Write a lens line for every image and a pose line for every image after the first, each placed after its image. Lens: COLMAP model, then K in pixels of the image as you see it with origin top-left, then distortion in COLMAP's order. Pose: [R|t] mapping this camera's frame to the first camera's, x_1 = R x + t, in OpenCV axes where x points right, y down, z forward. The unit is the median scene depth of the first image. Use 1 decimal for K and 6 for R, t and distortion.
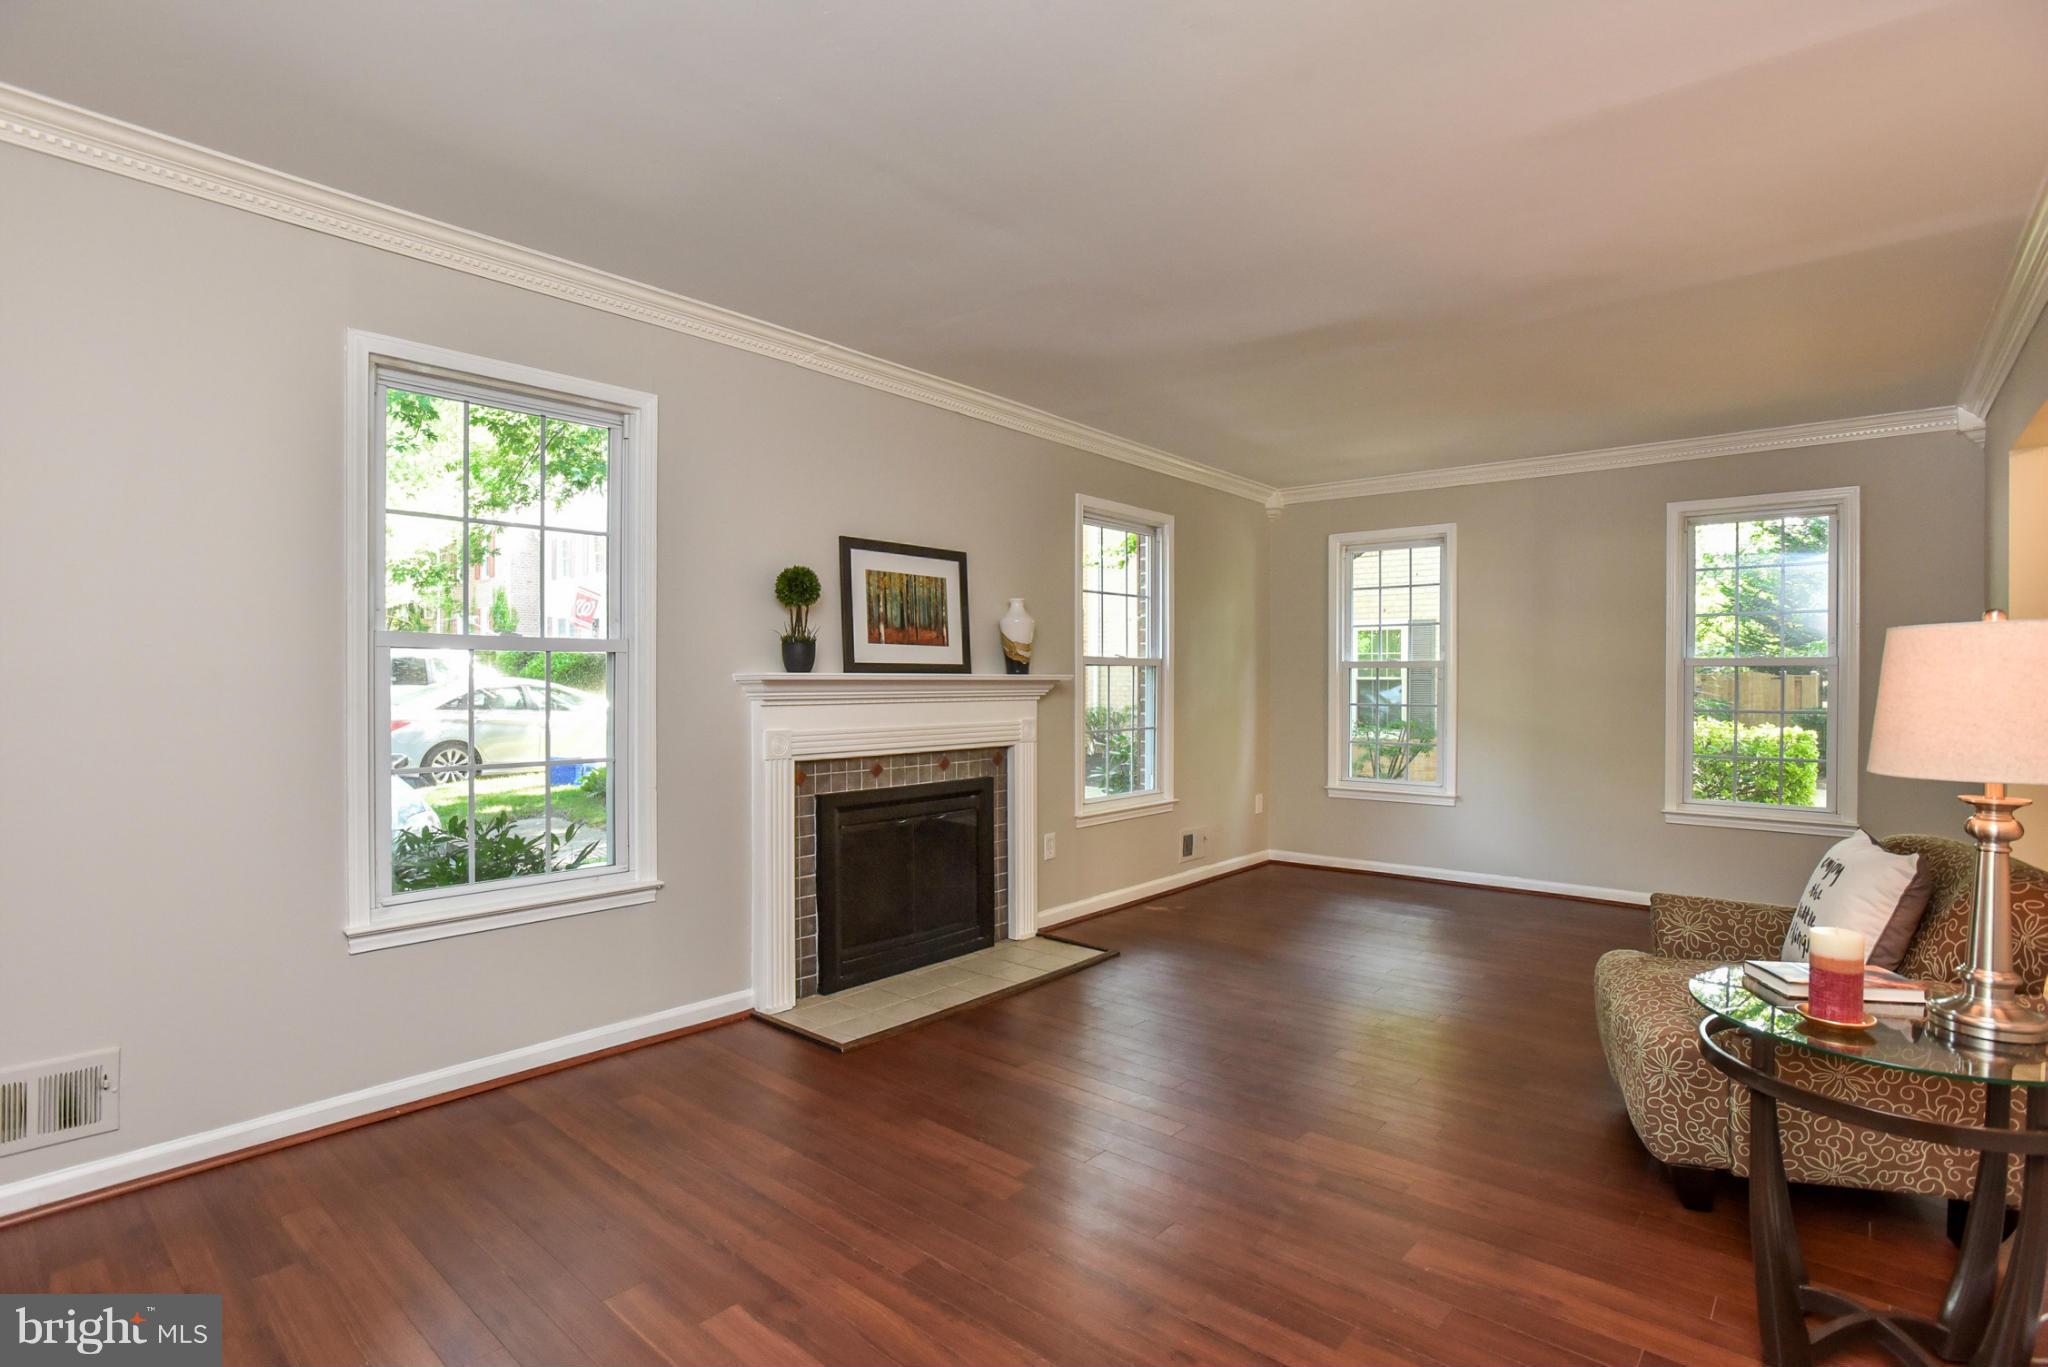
lens RADIAL K [[997.5, 0, 1024.0], [0, 997.5, 683.5], [0, 0, 1]] dist [-0.061269, 0.020441]
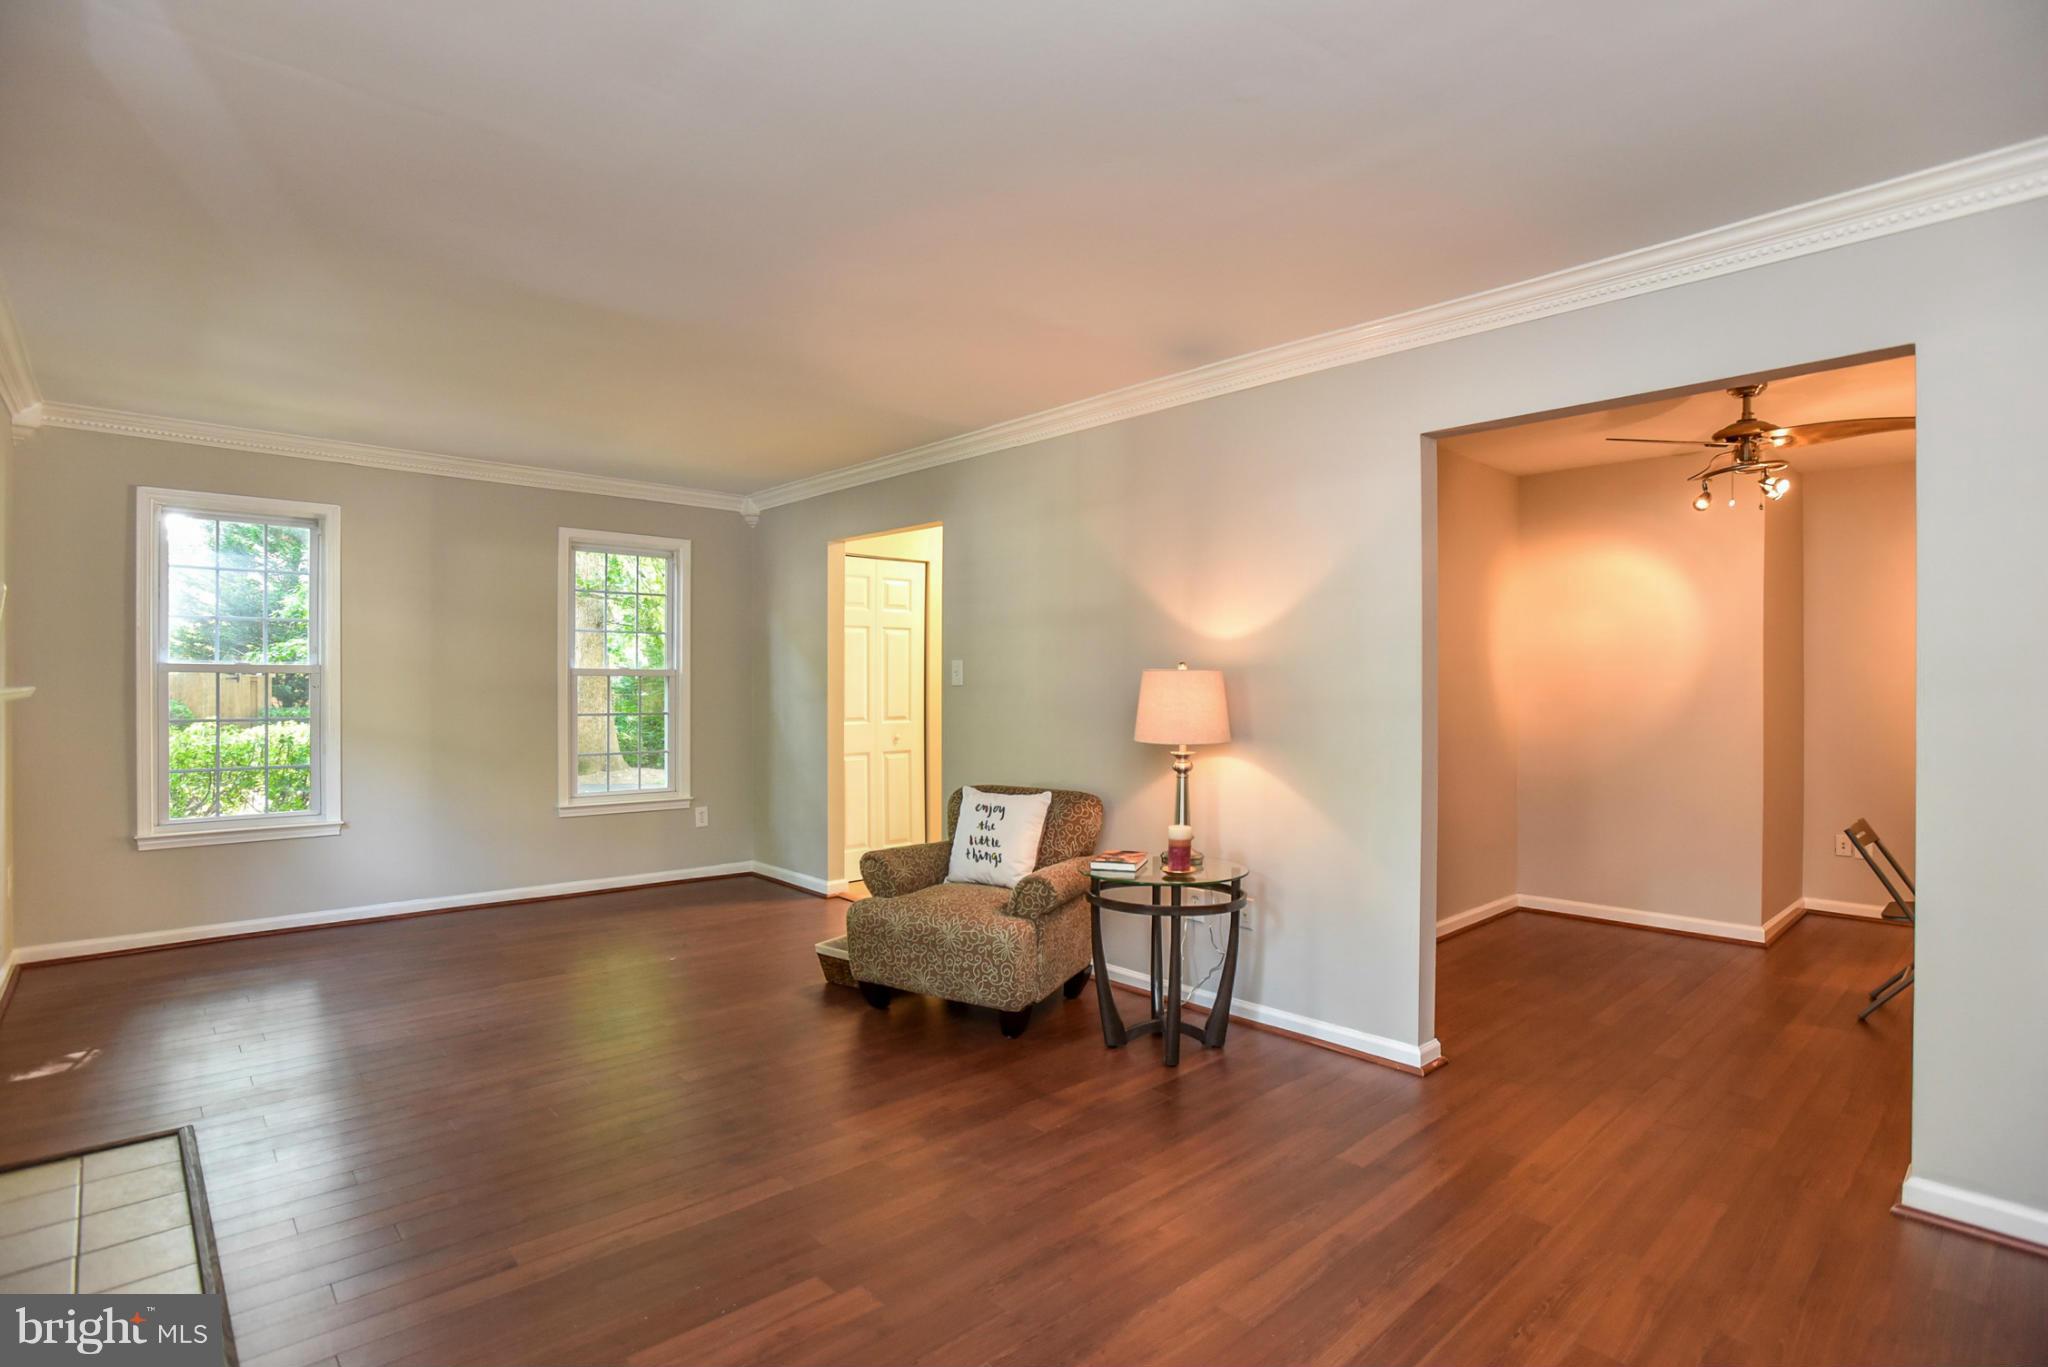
lens RADIAL K [[997.5, 0, 1024.0], [0, 997.5, 683.5], [0, 0, 1]] dist [-0.061269, 0.020441]
pose [[0.100980, 0.001744, 0.994887, -0.671540], [-0.002485, 0.999996, -0.001501, -0.014634], [-0.994885, -0.002321, 0.100984, 0.625627]]
